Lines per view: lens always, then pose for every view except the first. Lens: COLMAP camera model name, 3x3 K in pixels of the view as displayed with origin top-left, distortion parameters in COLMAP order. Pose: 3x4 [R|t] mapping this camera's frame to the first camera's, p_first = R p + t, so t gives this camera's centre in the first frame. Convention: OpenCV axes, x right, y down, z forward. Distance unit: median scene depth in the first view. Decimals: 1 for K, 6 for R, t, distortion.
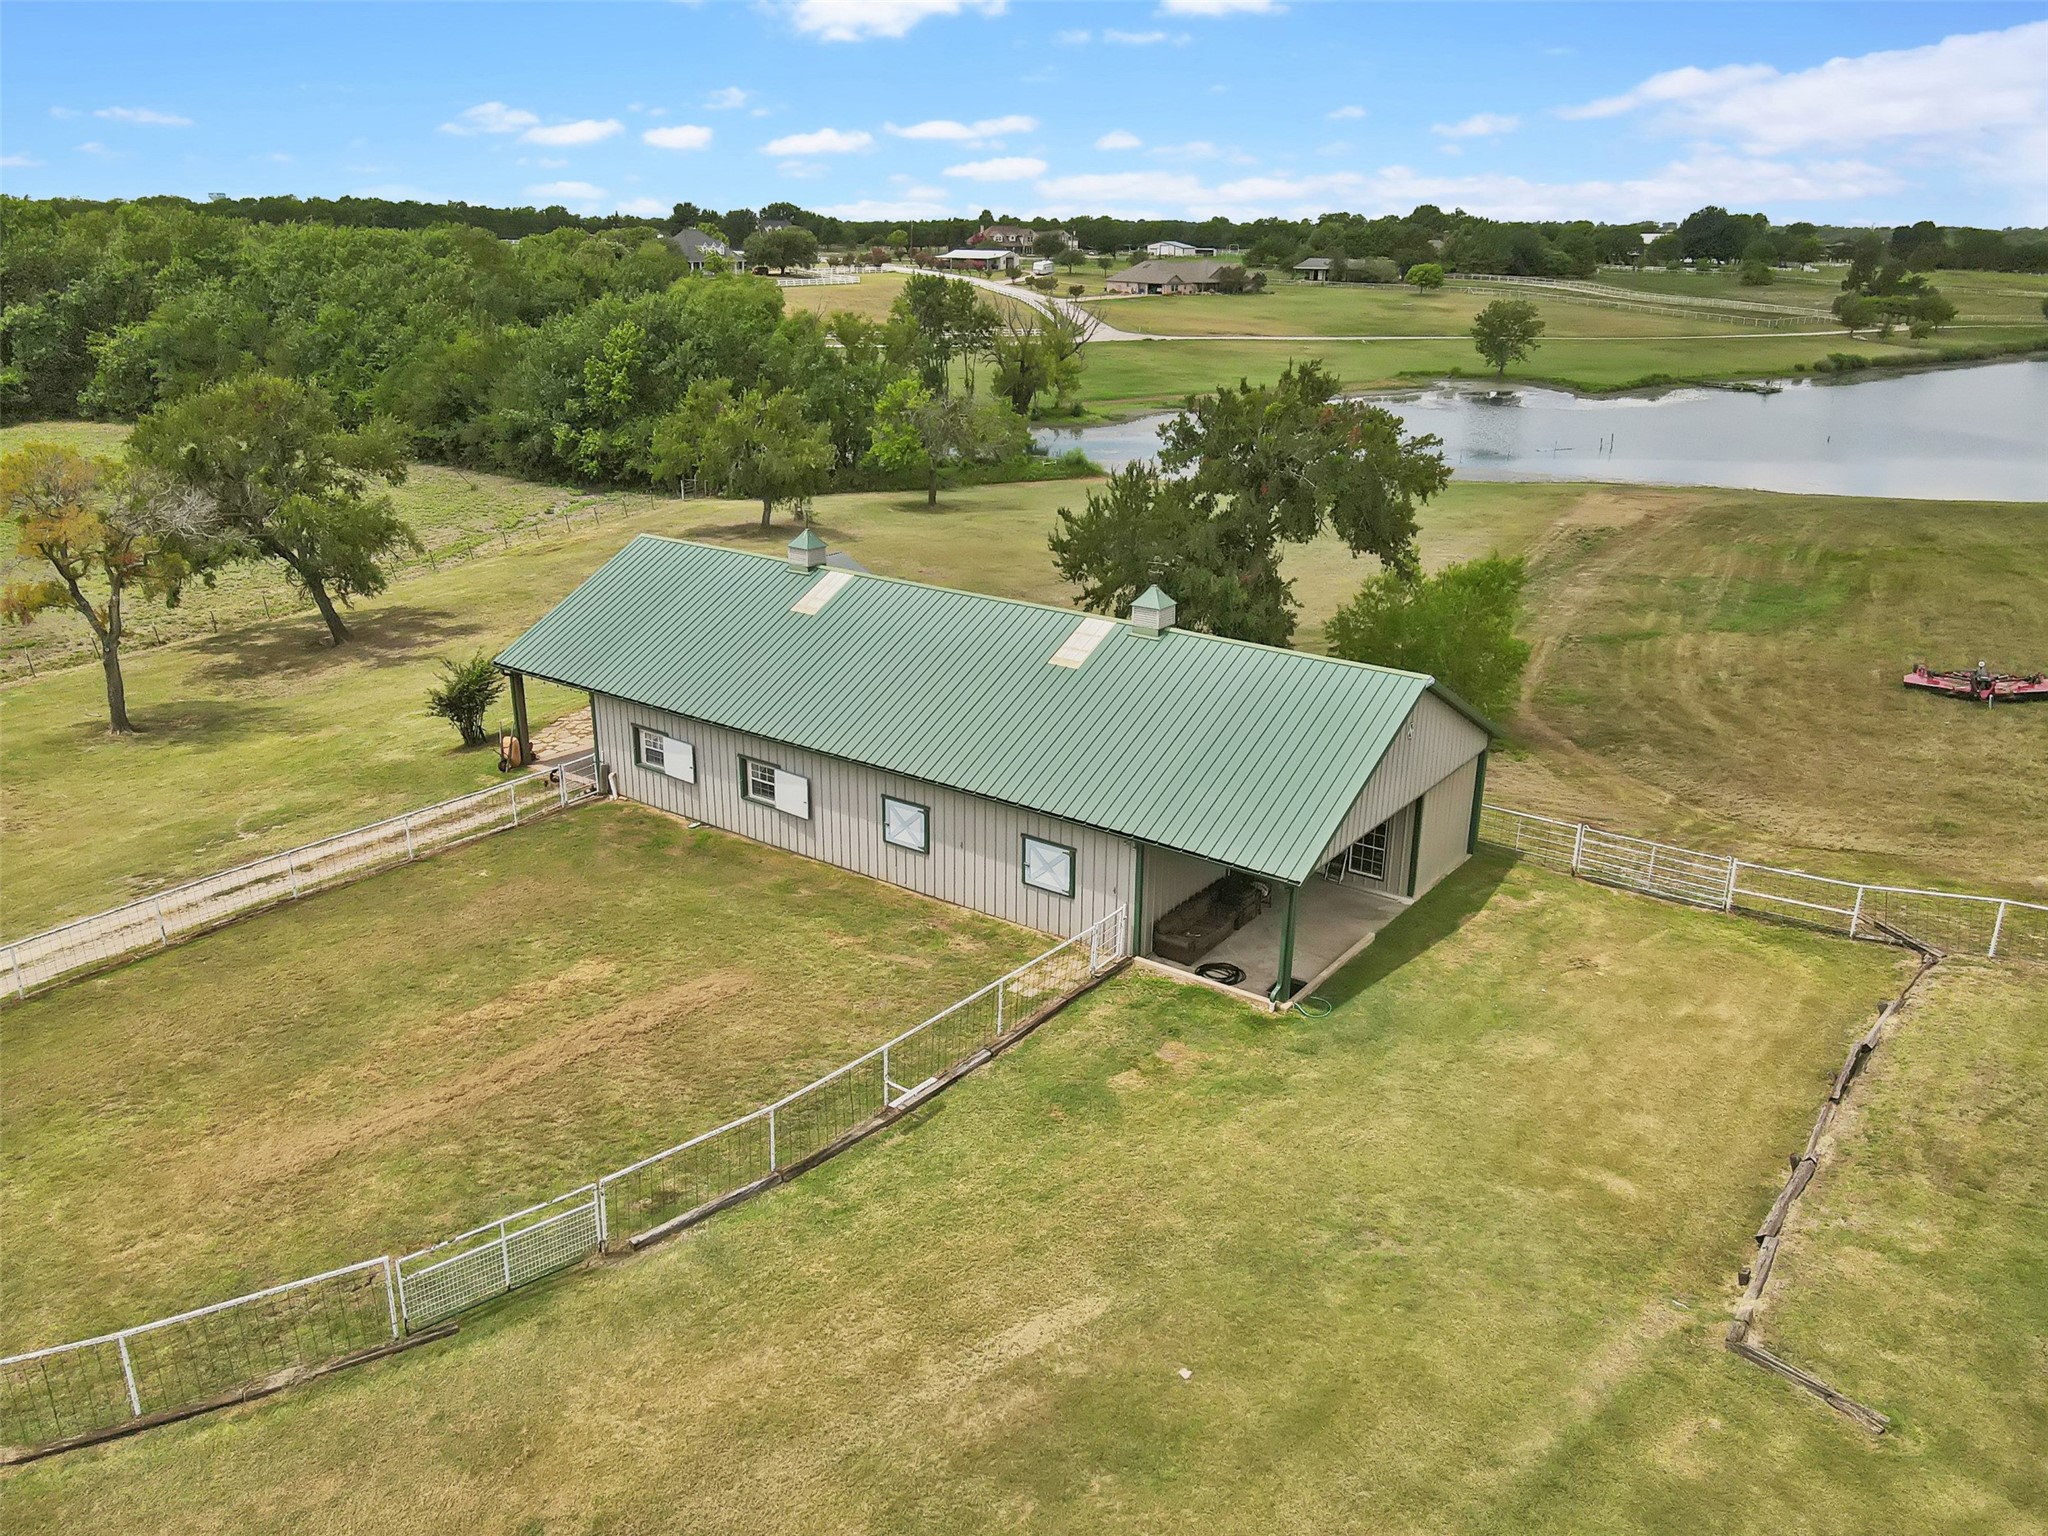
lens RADIAL K [[1516.2, 0, 1032.1], [0, 1516.2, 770.4], [0, 0, 1]] dist [0.005645, 0.022994]
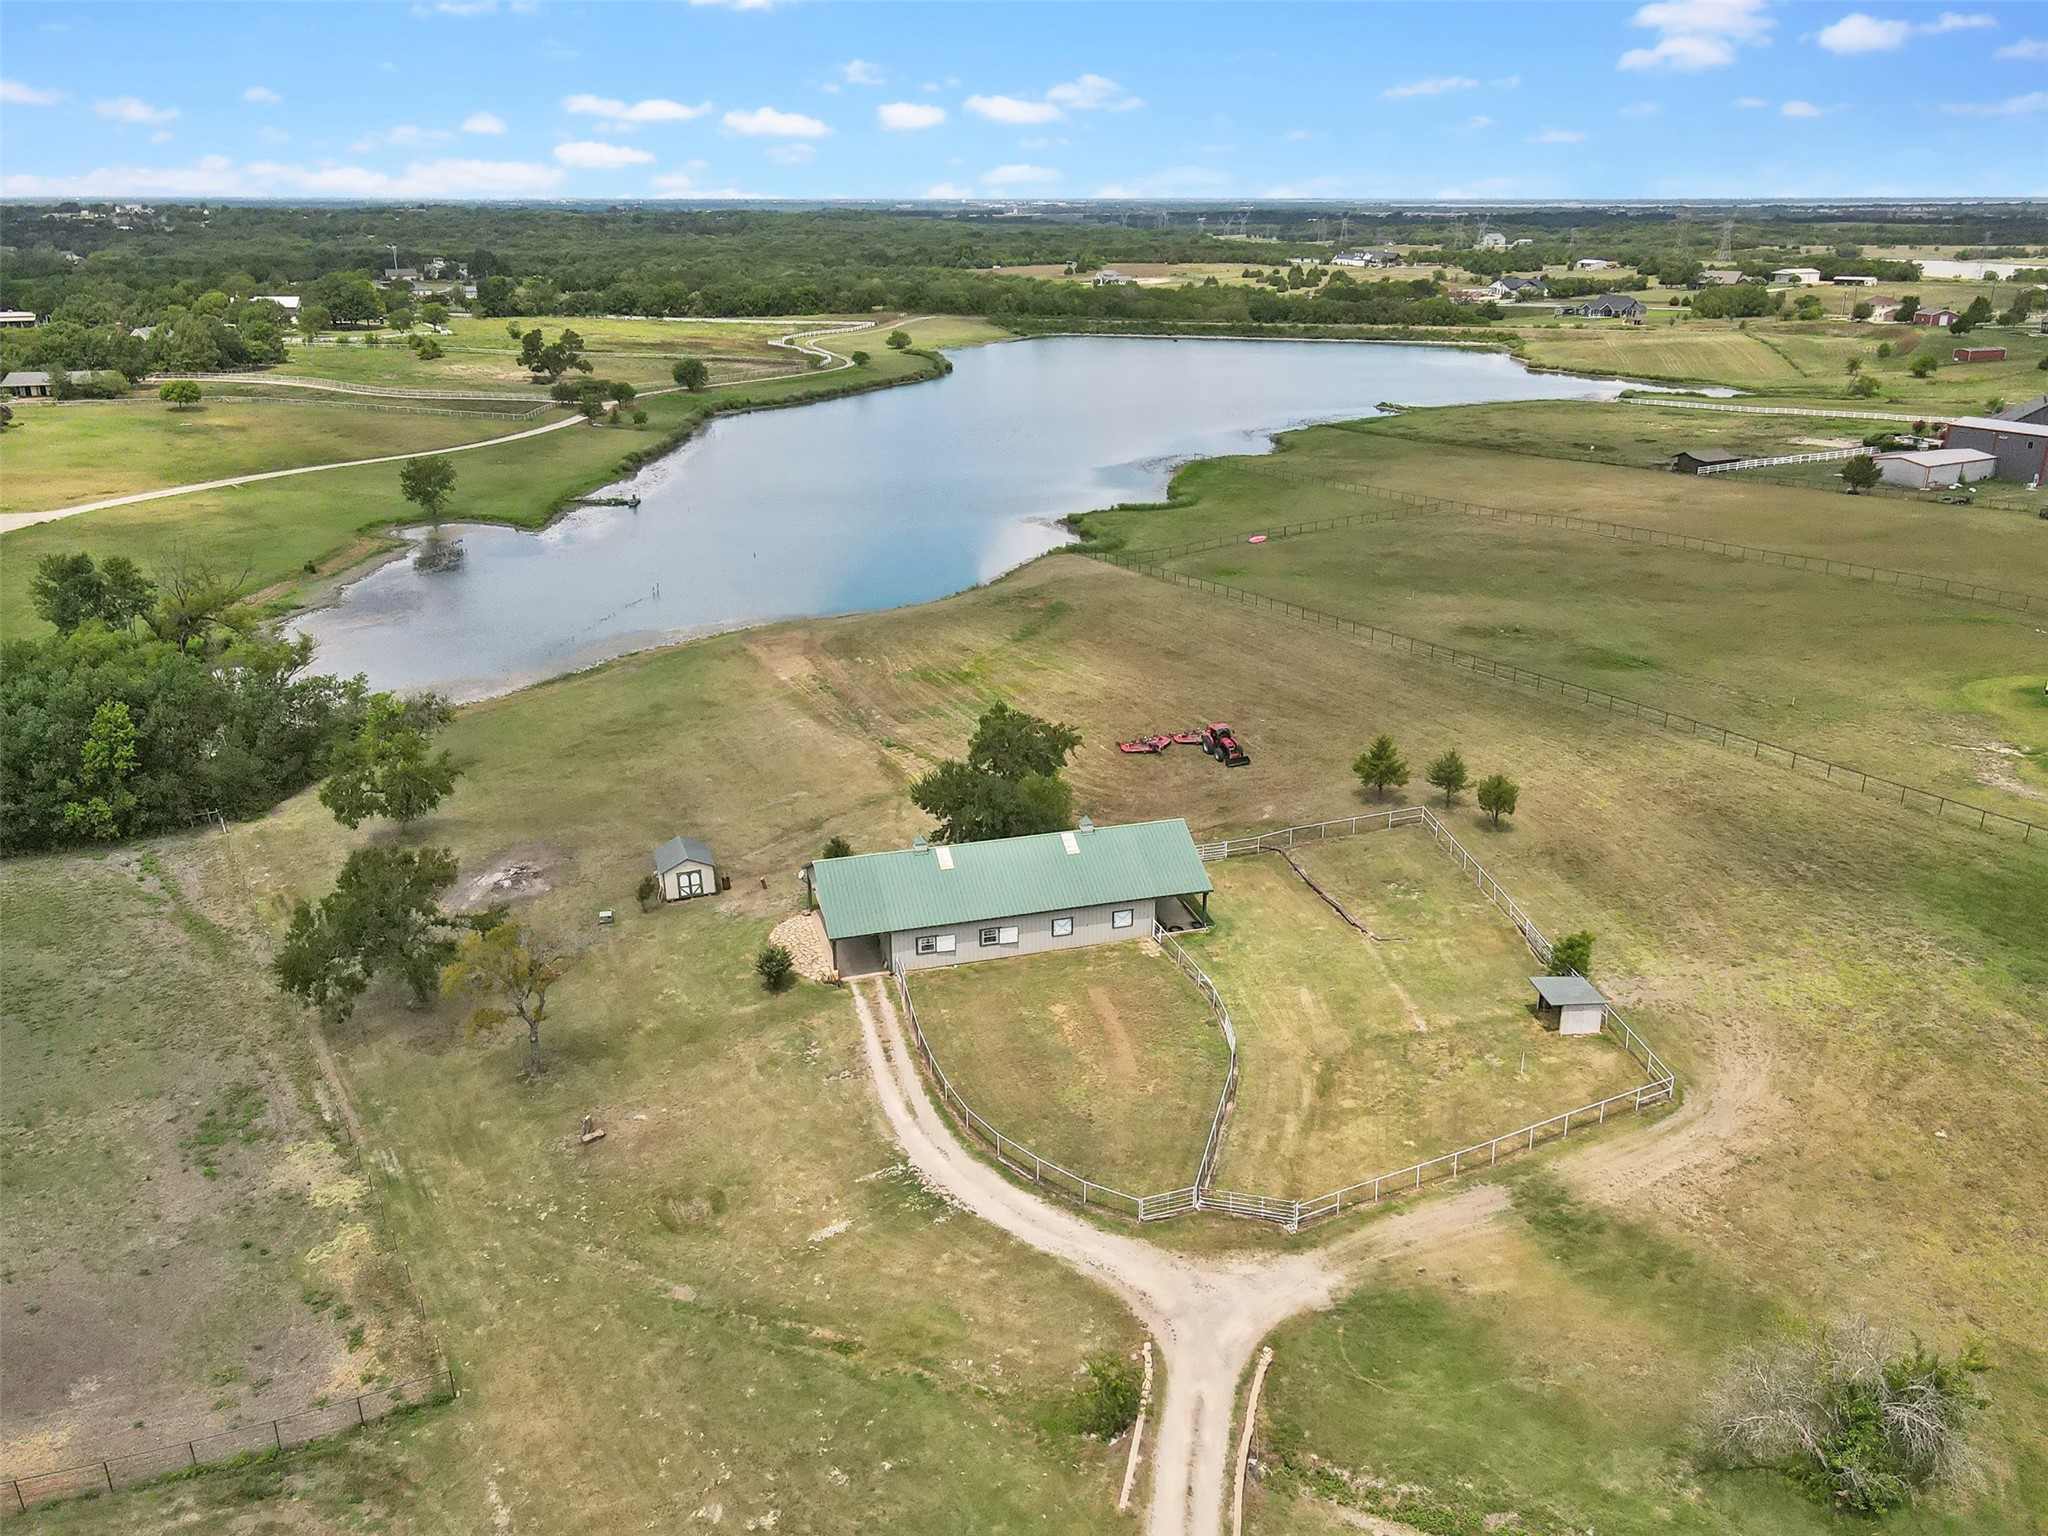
lens RADIAL K [[1542.2, 0, 1032.4], [0, 1542.2, 765.9], [0, 0, 1]] dist [-0.002391, 0.031571]
pose [[0.610157, -0.286432, 0.738691, -1.697686], [0.275138, 0.950939, 0.141468, -0.526853], [-0.742972, 0.116924, 0.659031, -0.671073]]
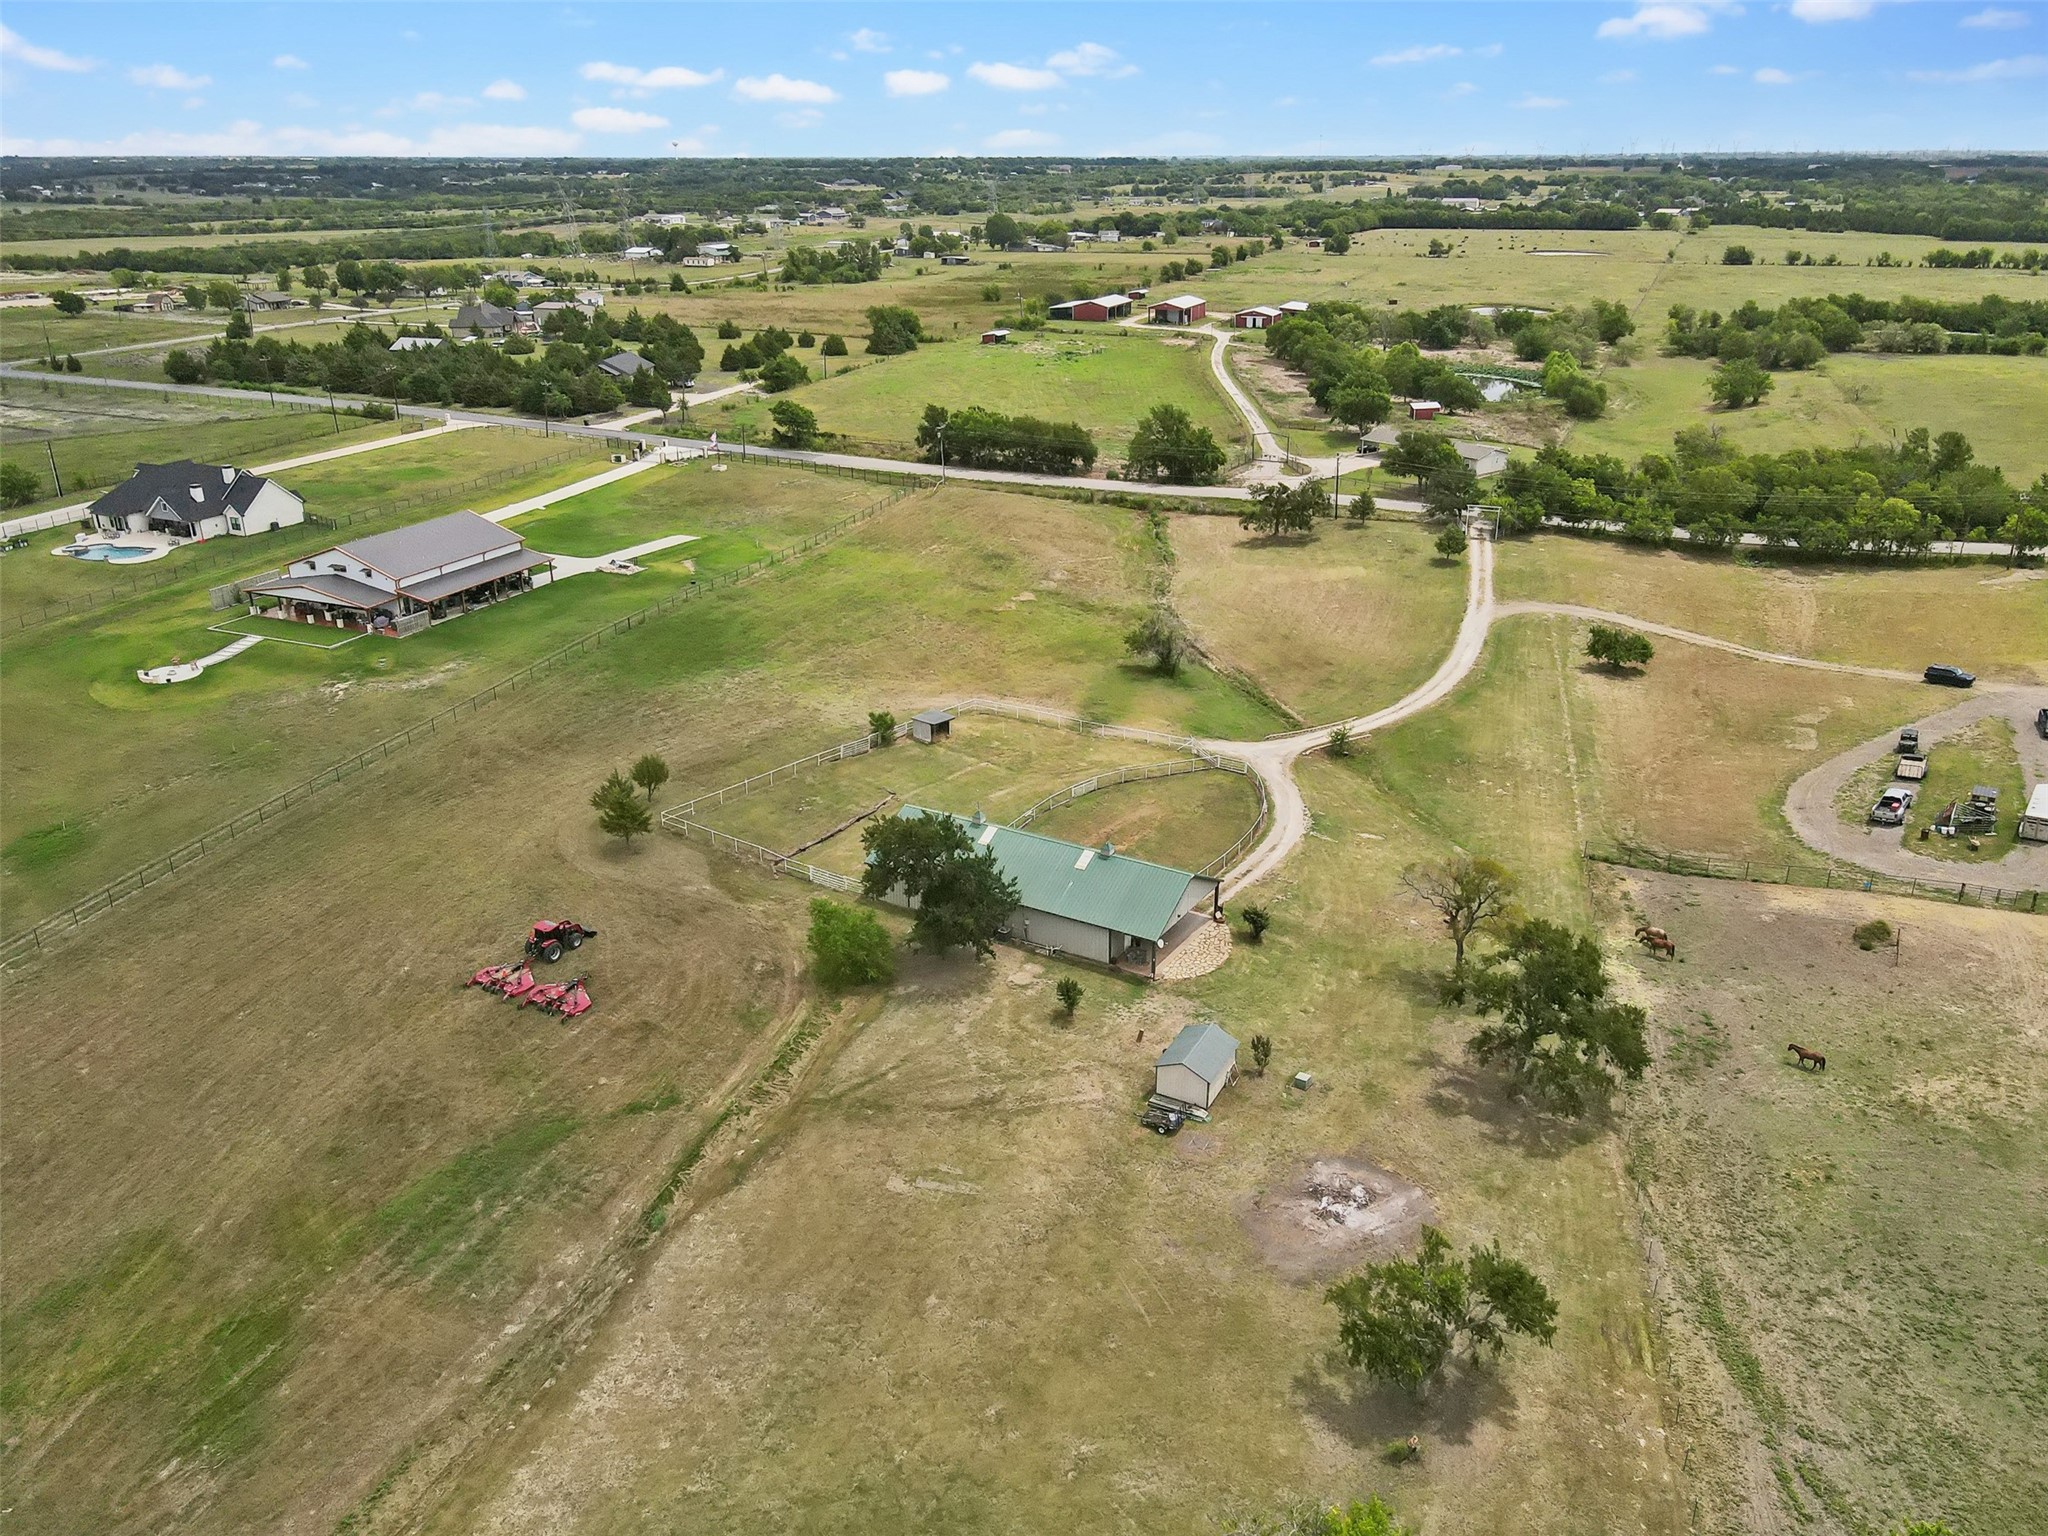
lens RADIAL K [[1542.2, 0, 1032.4], [0, 1542.2, 765.9], [0, 0, 1]] dist [-0.002391, 0.031571]
pose [[-0.995913, 0.027189, -0.086134, 0.207356], [-0.037284, 0.744834, 0.666208, -1.987412], [0.082269, 0.666696, -0.740776, 2.801969]]
